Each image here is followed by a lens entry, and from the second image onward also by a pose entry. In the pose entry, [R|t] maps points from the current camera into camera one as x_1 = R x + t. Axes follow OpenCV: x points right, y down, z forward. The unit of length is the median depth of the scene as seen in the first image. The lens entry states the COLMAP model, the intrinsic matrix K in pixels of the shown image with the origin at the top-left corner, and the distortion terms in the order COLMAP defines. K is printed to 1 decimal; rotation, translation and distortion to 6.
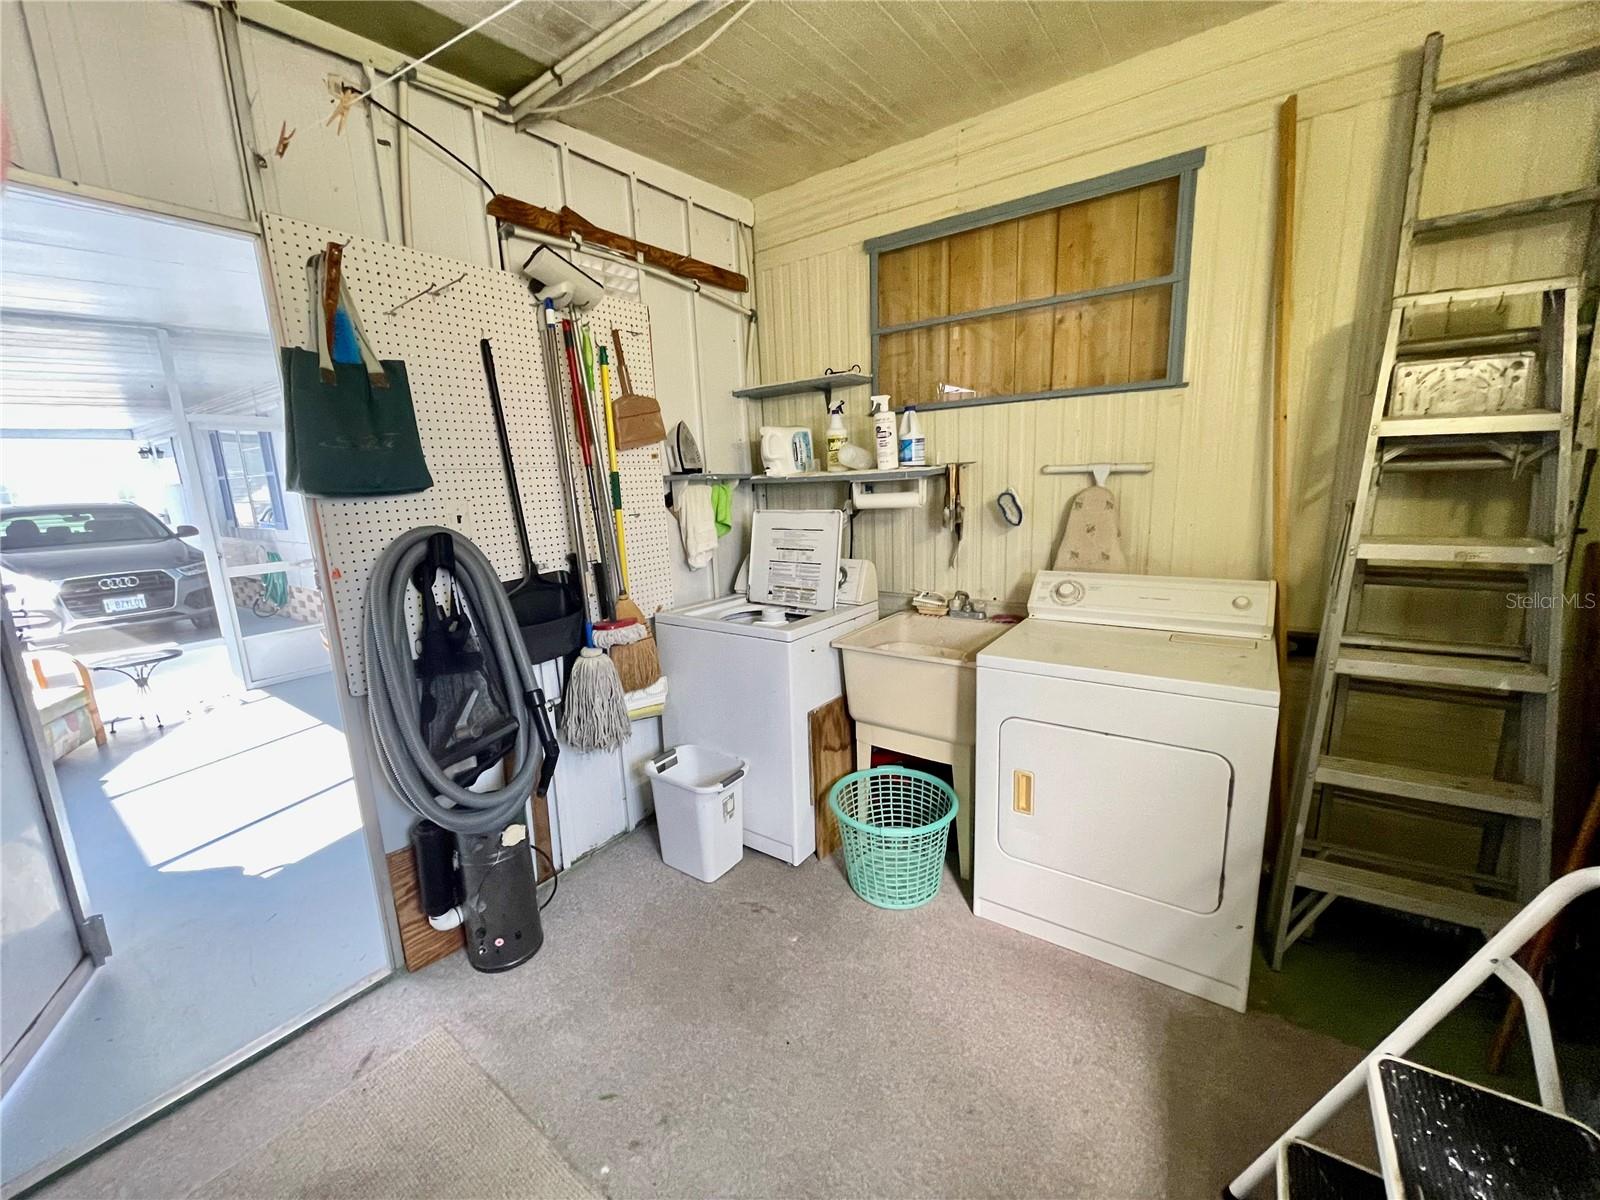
lens RADIAL K [[640.5, 0, 793.8], [0, 640.5, 597.6], [0, 0, 1]] dist [0.000381, -0.000069]
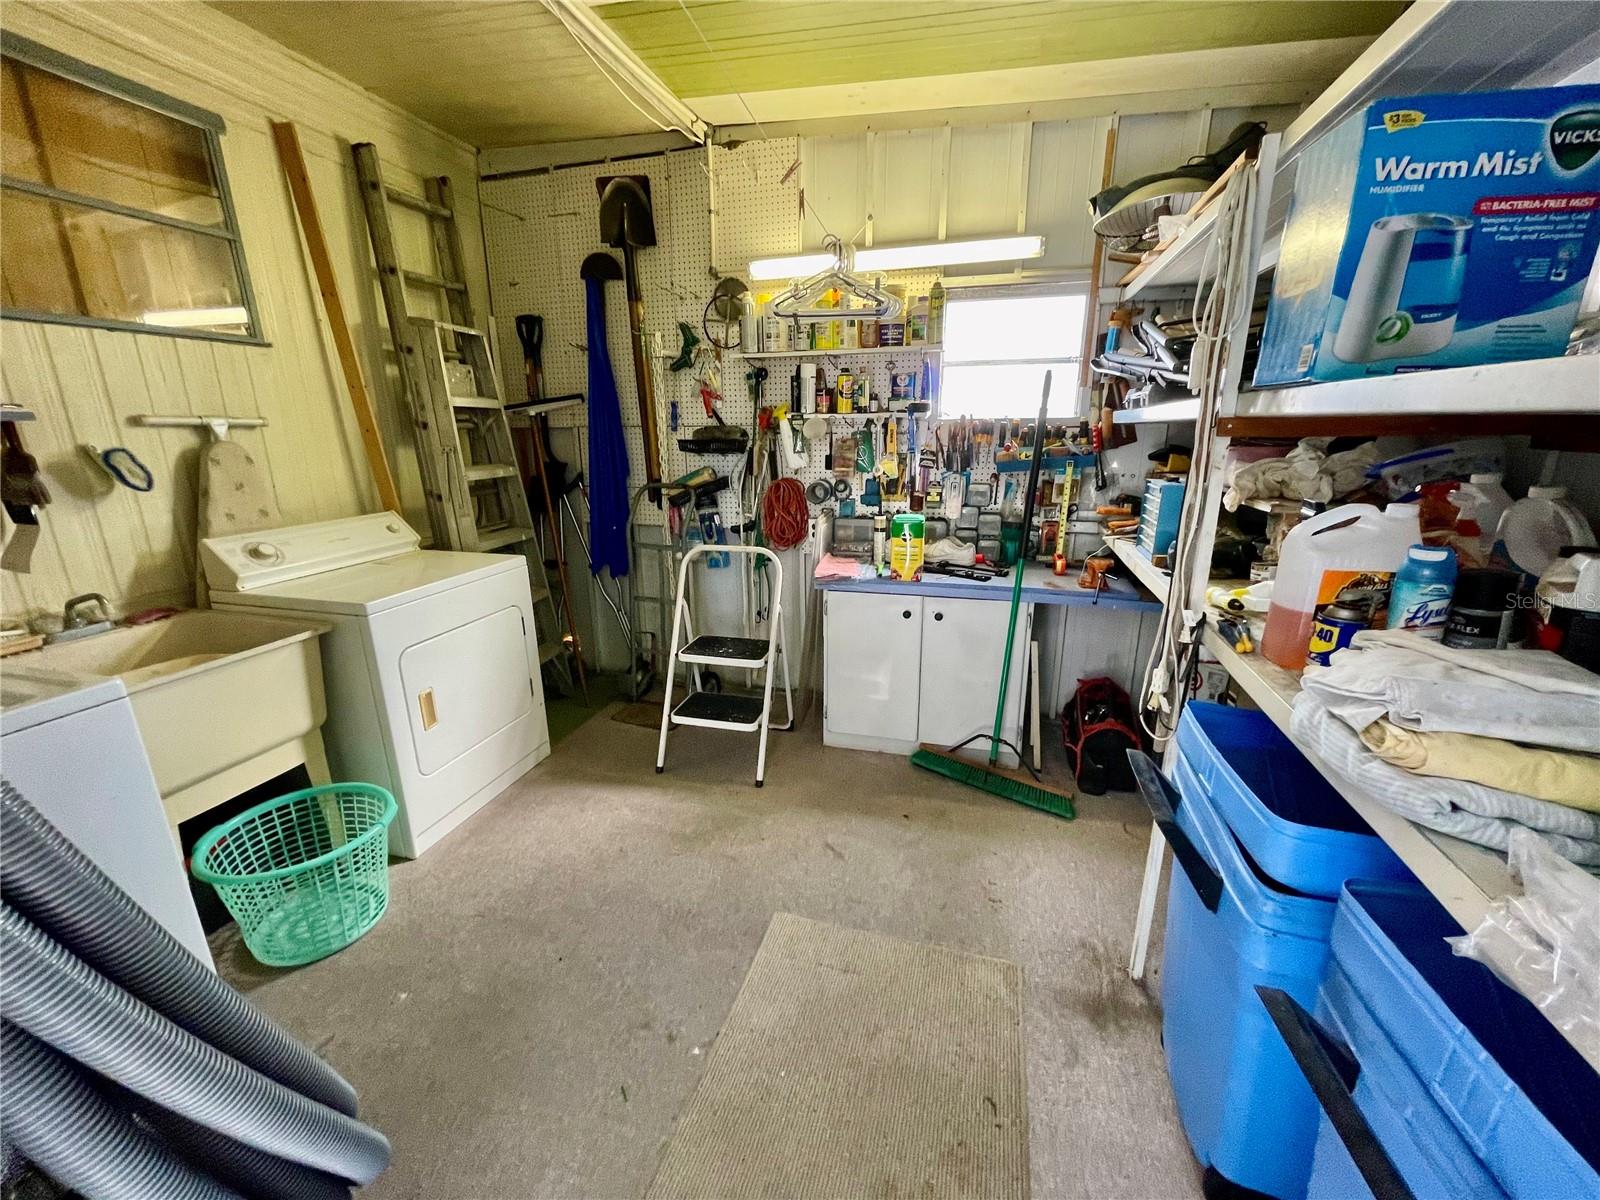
lens RADIAL K [[640.5, 0, 799.0], [0, 640.5, 598.8], [0, 0, 1]] dist [0.000381, -0.000069]
pose [[-0.347308, -0.205546, 0.914947, -0.732084], [0.197939, 0.937631, 0.285778, -0.060401], [-0.916623, 0.280356, -0.284961, 0.576562]]
